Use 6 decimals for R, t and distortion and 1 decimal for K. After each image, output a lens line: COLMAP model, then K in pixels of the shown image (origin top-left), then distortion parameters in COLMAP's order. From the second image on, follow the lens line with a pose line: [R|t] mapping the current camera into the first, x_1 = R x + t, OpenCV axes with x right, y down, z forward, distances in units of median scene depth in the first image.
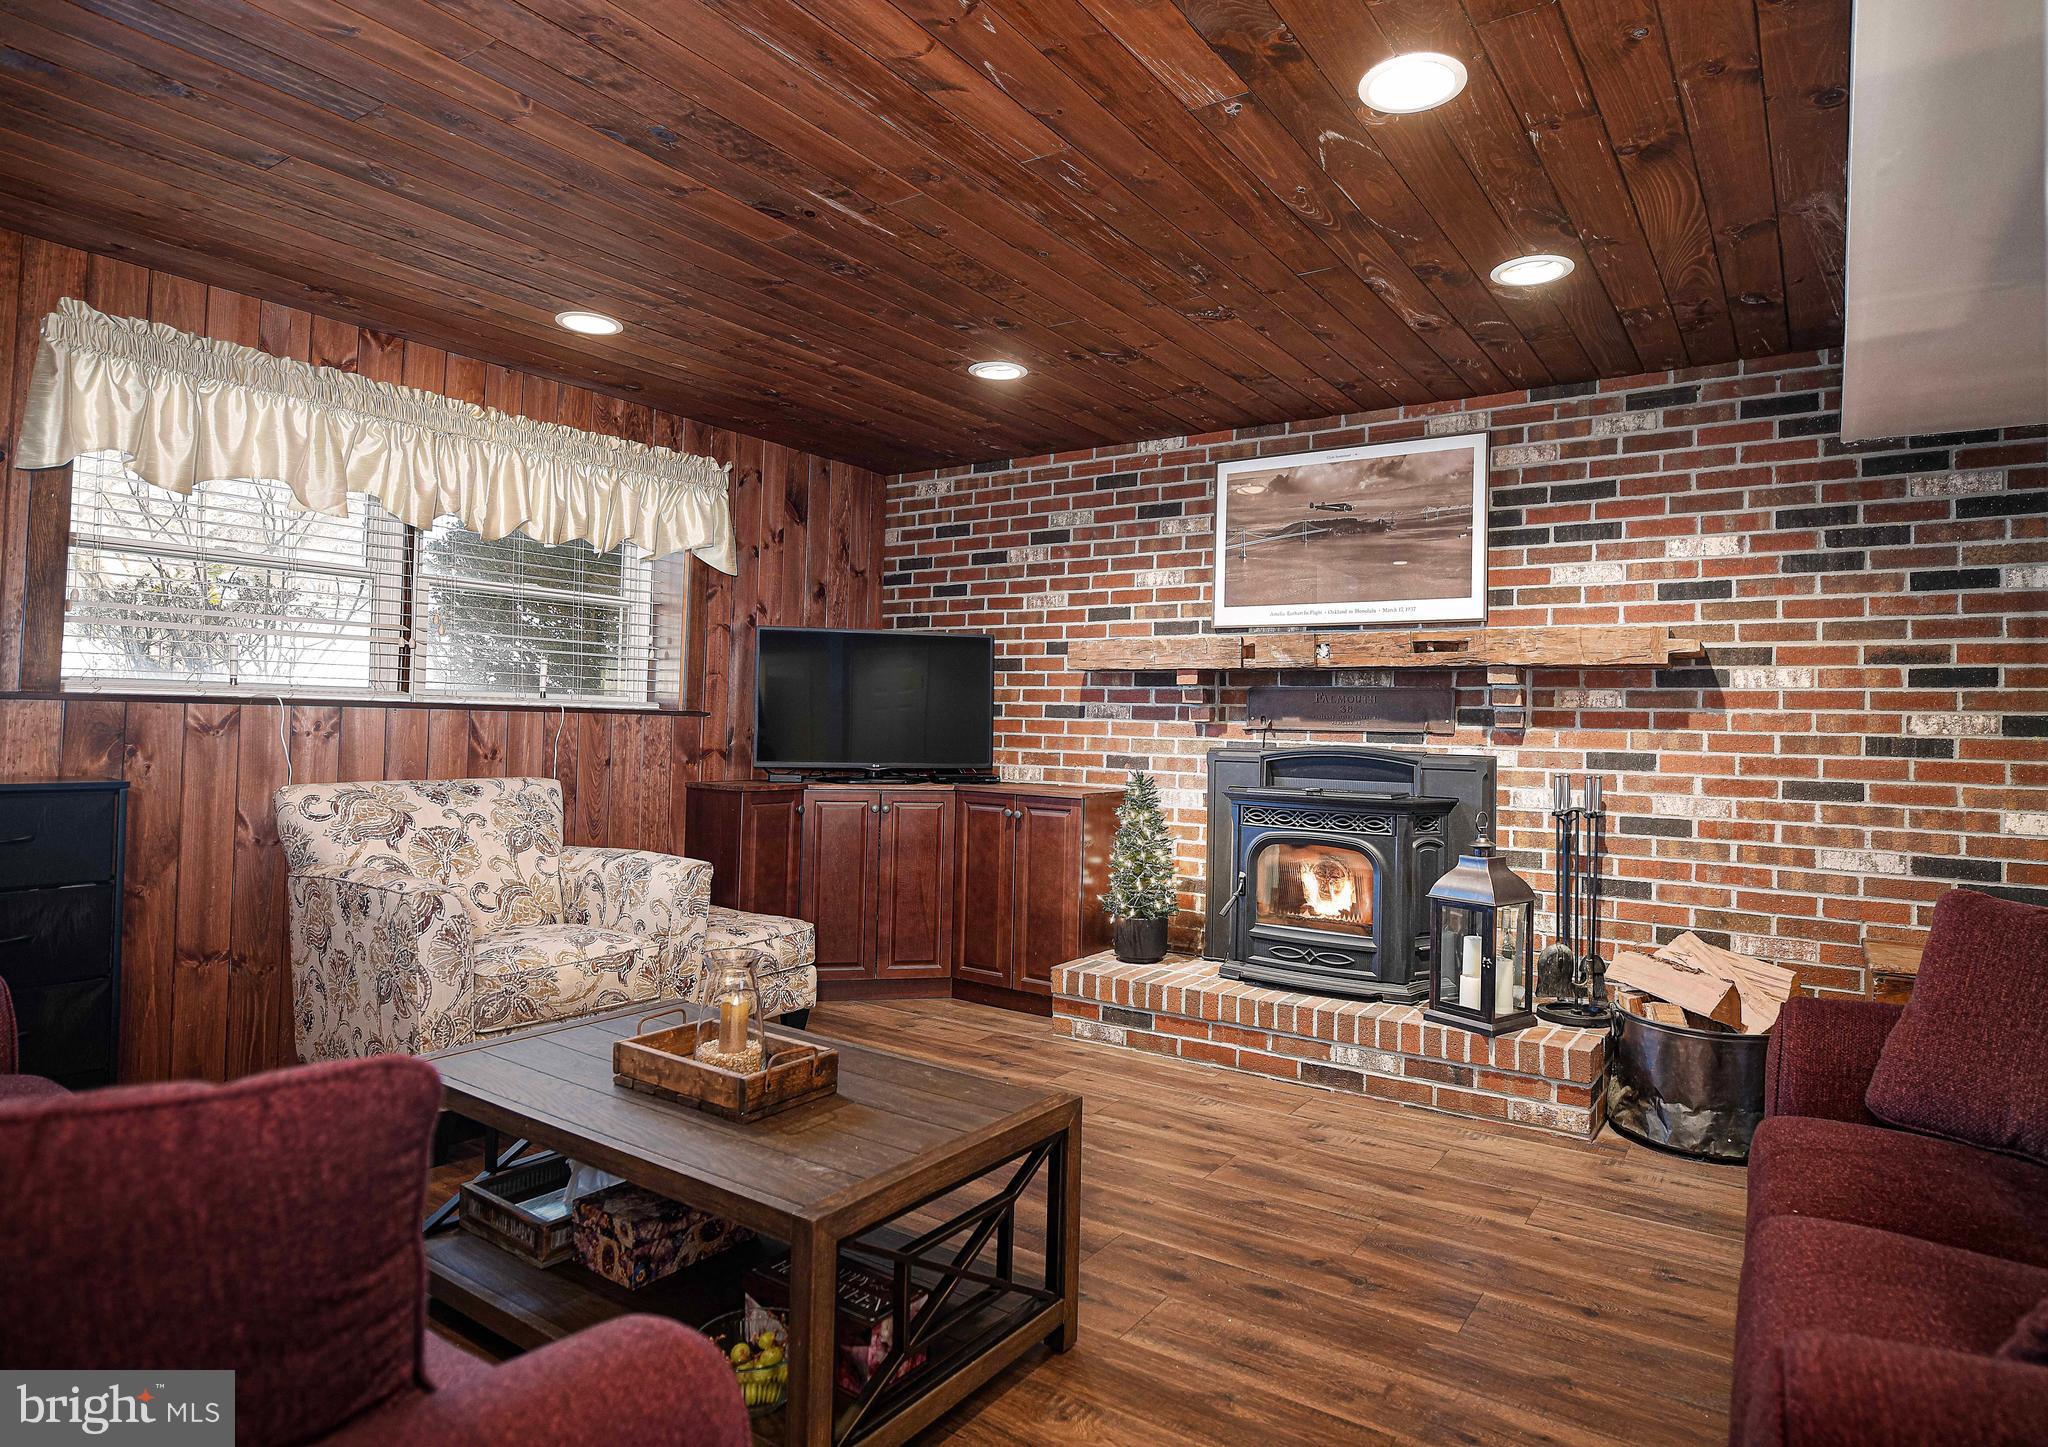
lens RADIAL K [[1152.6, 0, 1028.8], [0, 1152.6, 717.6], [0, 0, 1]] dist [-0.001988, 0.000006]
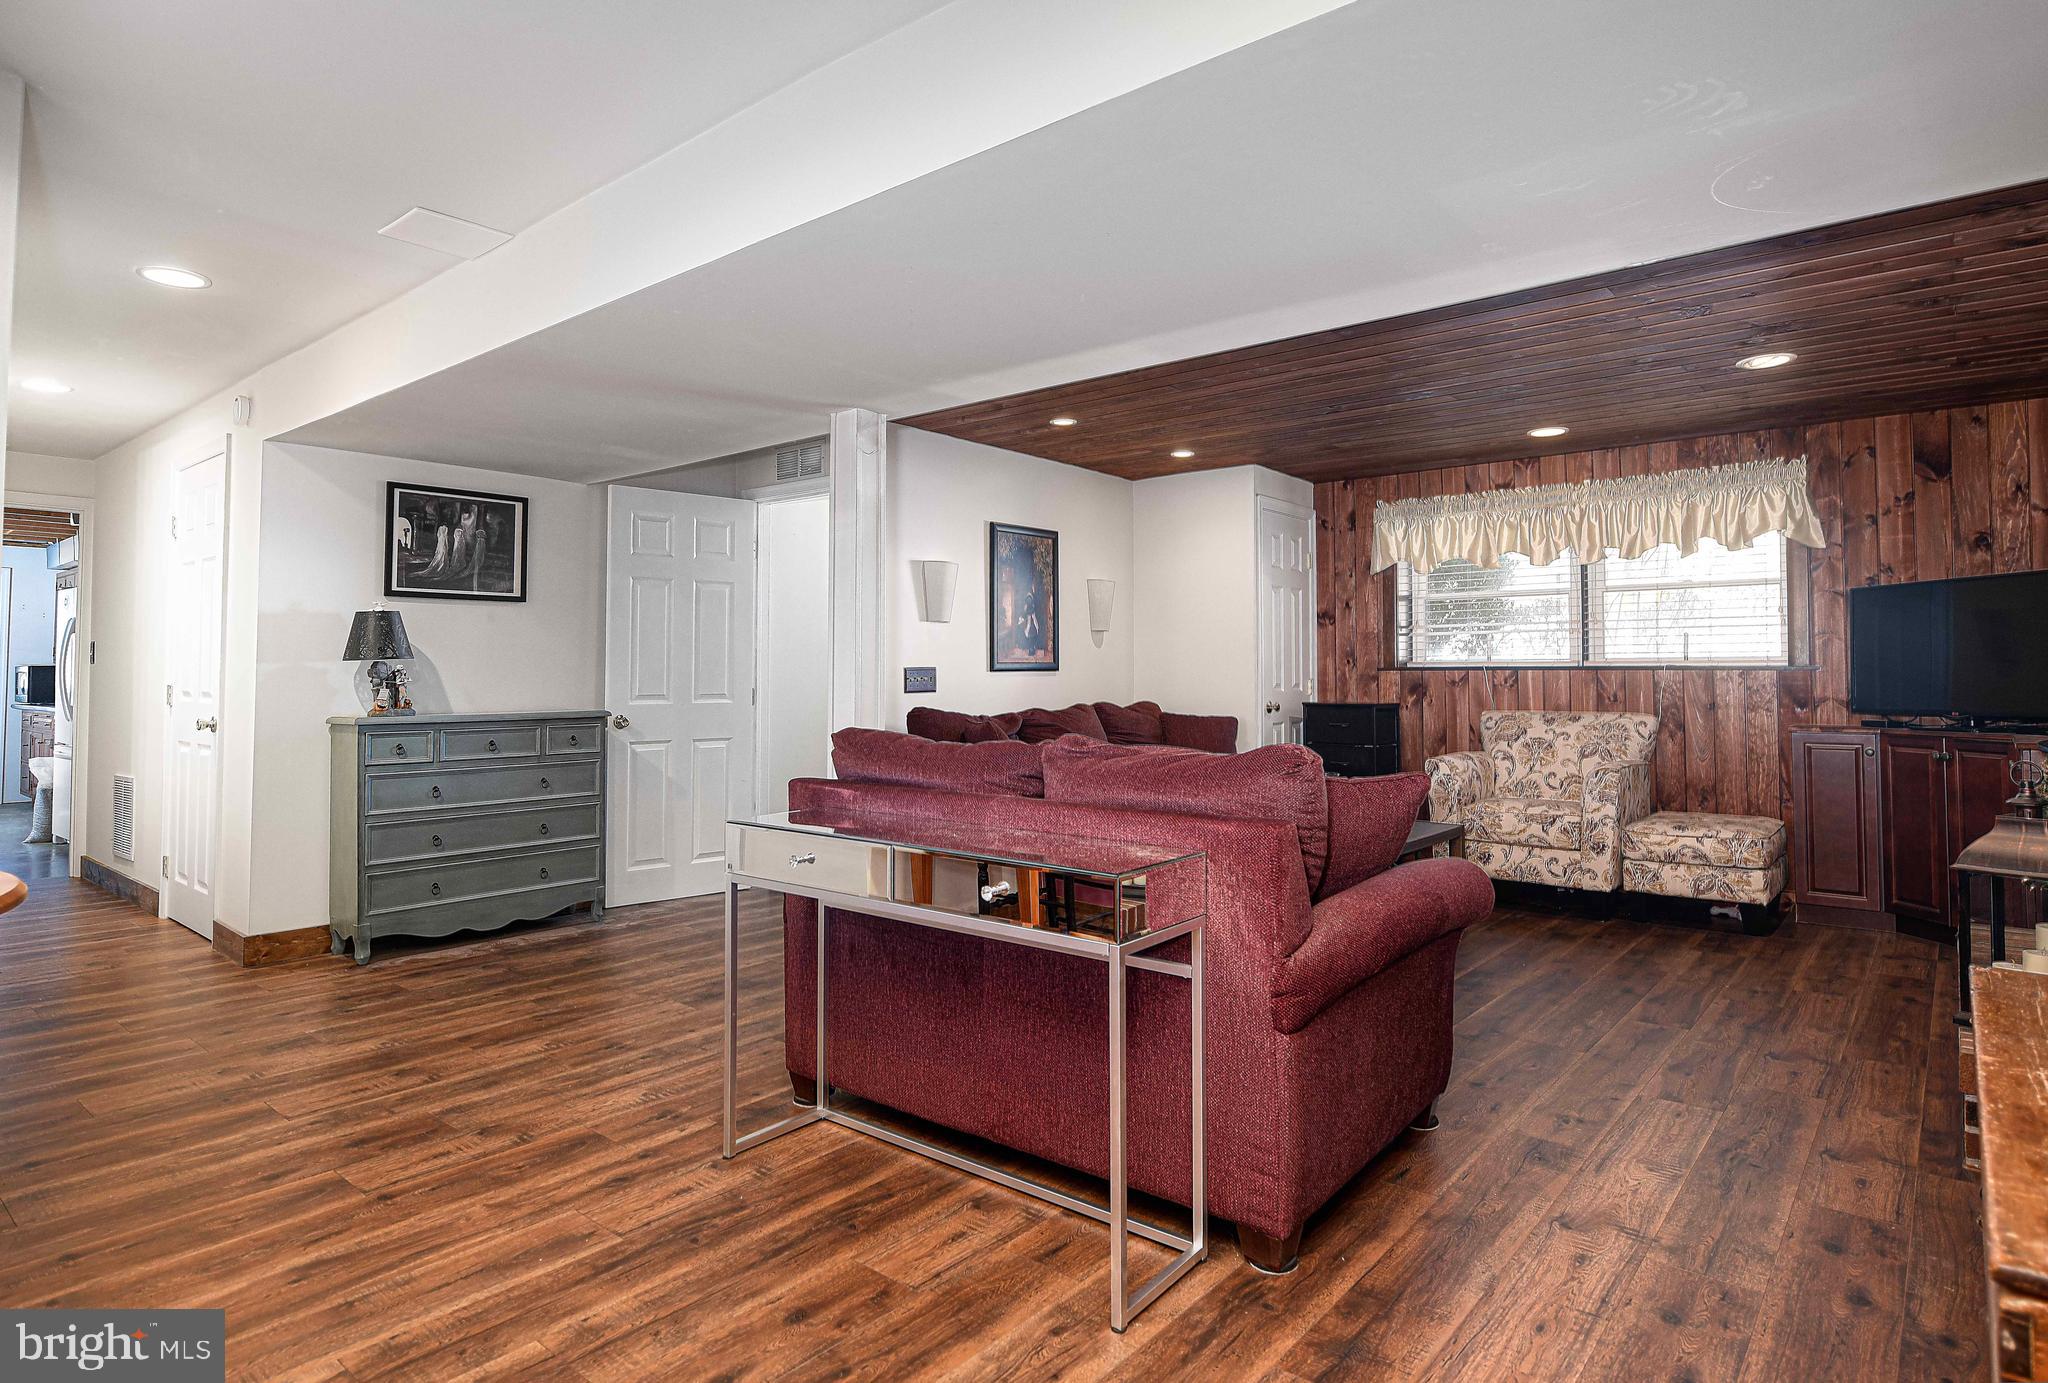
lens RADIAL K [[1098.0, 0, 1013.1], [0, 1098.0, 643.4], [0, 0, 1]] dist [0.000659, -0.002533]
pose [[-0.098902, -0.052308, -0.993721, 1.180910], [0.003342, 0.998594, -0.052898, 0.036633], [0.995092, -0.008552, -0.098589, 0.364476]]
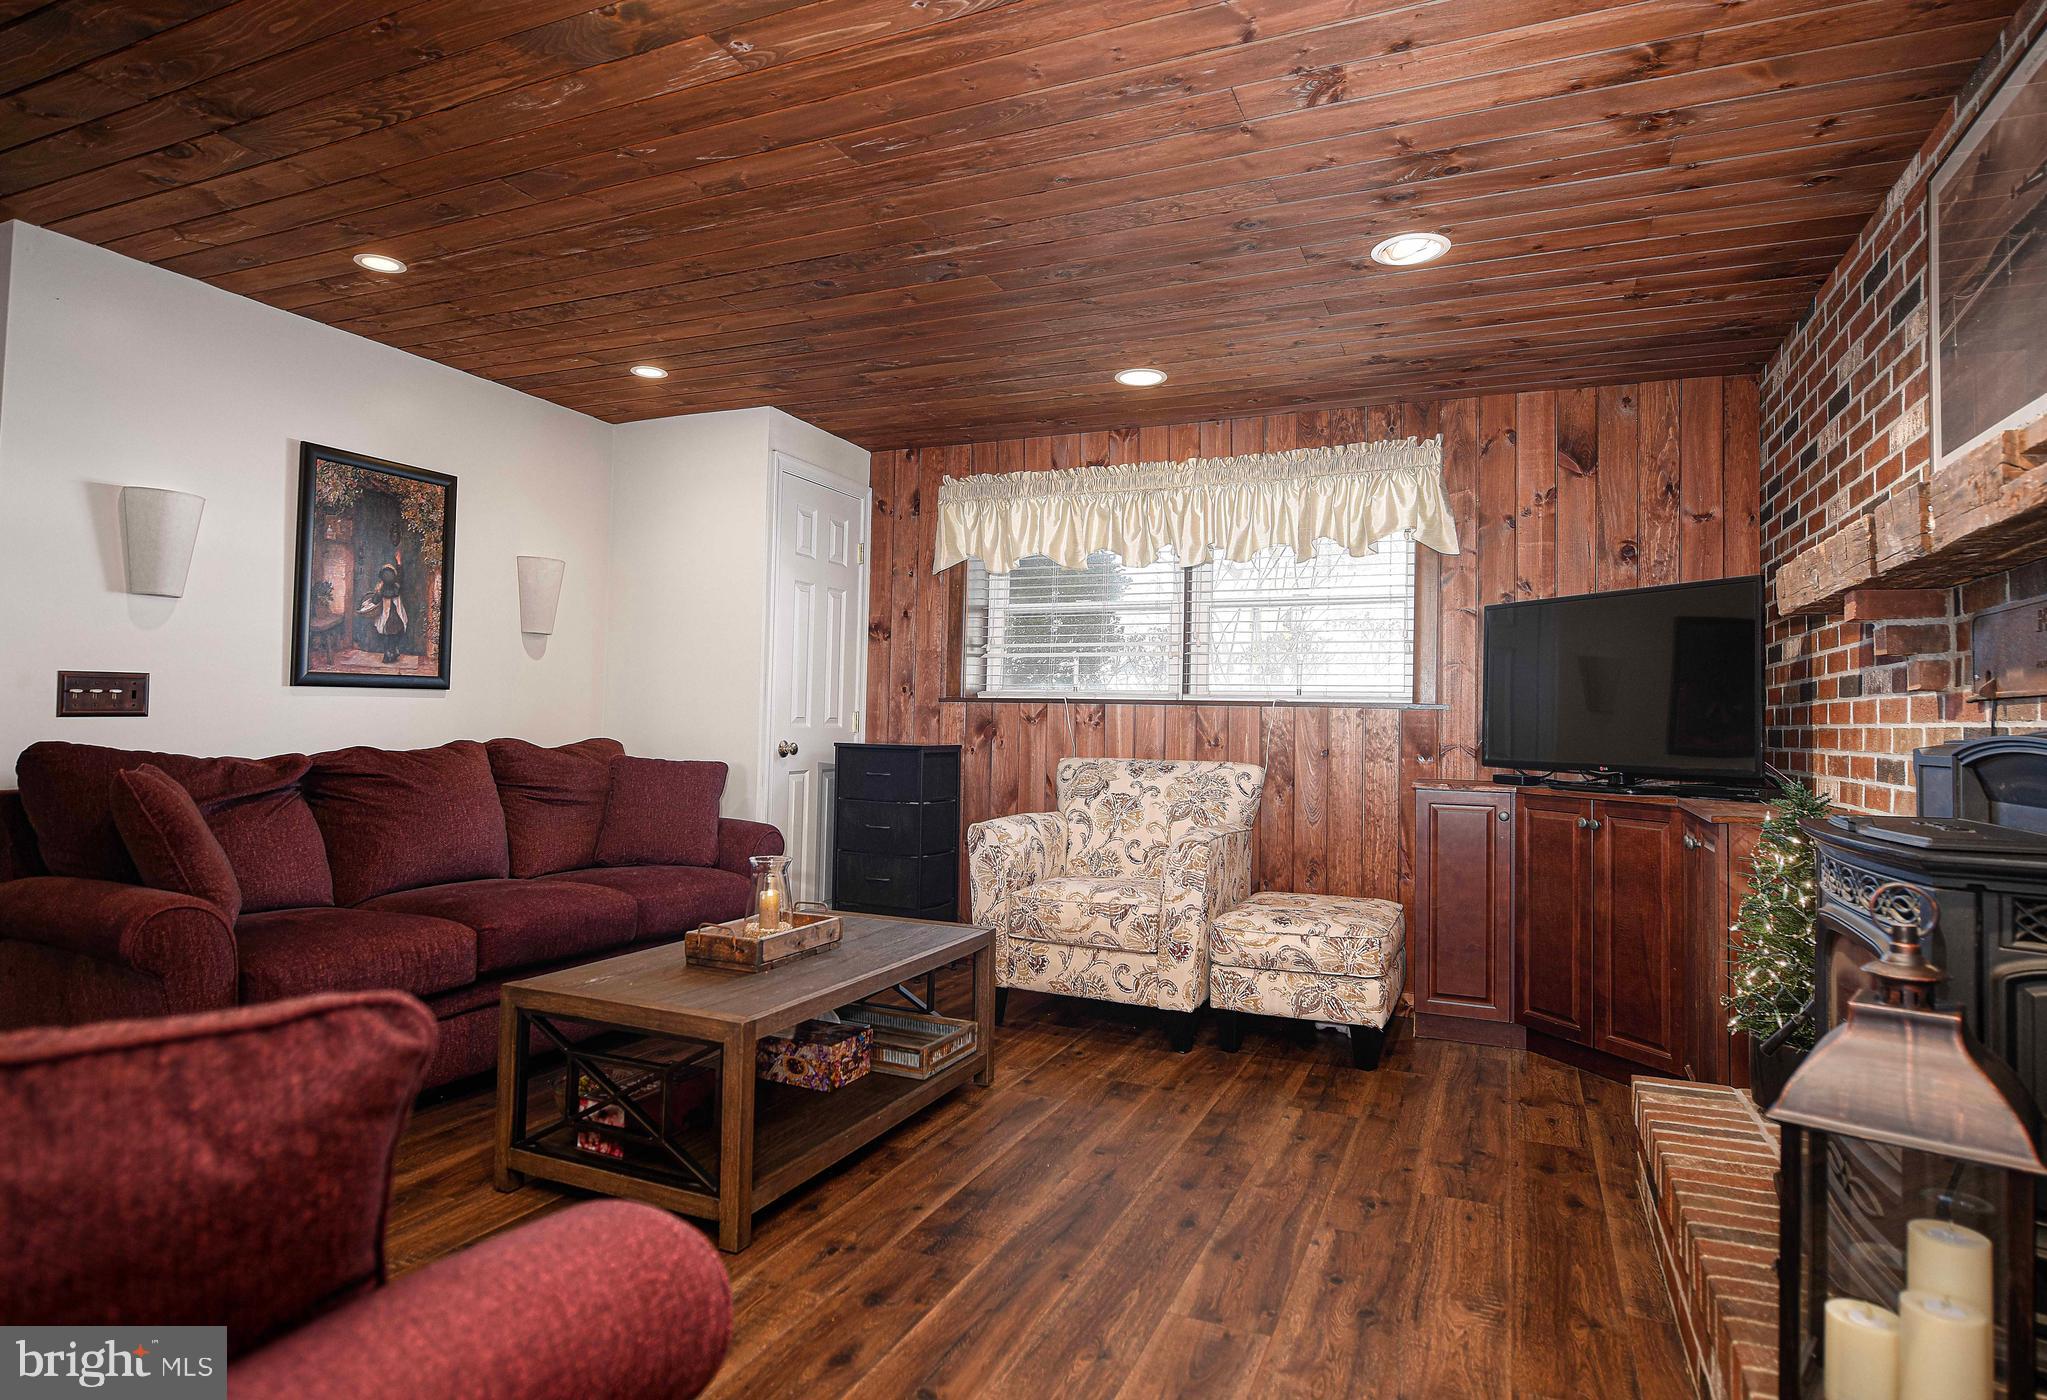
lens RADIAL K [[1093.1, 0, 1023.5], [0, 1093.1, 700.0], [0, 0, 1]] dist [0.002034, 0.000422]
pose [[0.194902, -0.036323, -0.980150, 0.662827], [-0.009987, 0.999189, -0.039015, 0.037357], [0.980772, 0.017393, 0.194381, 0.627738]]
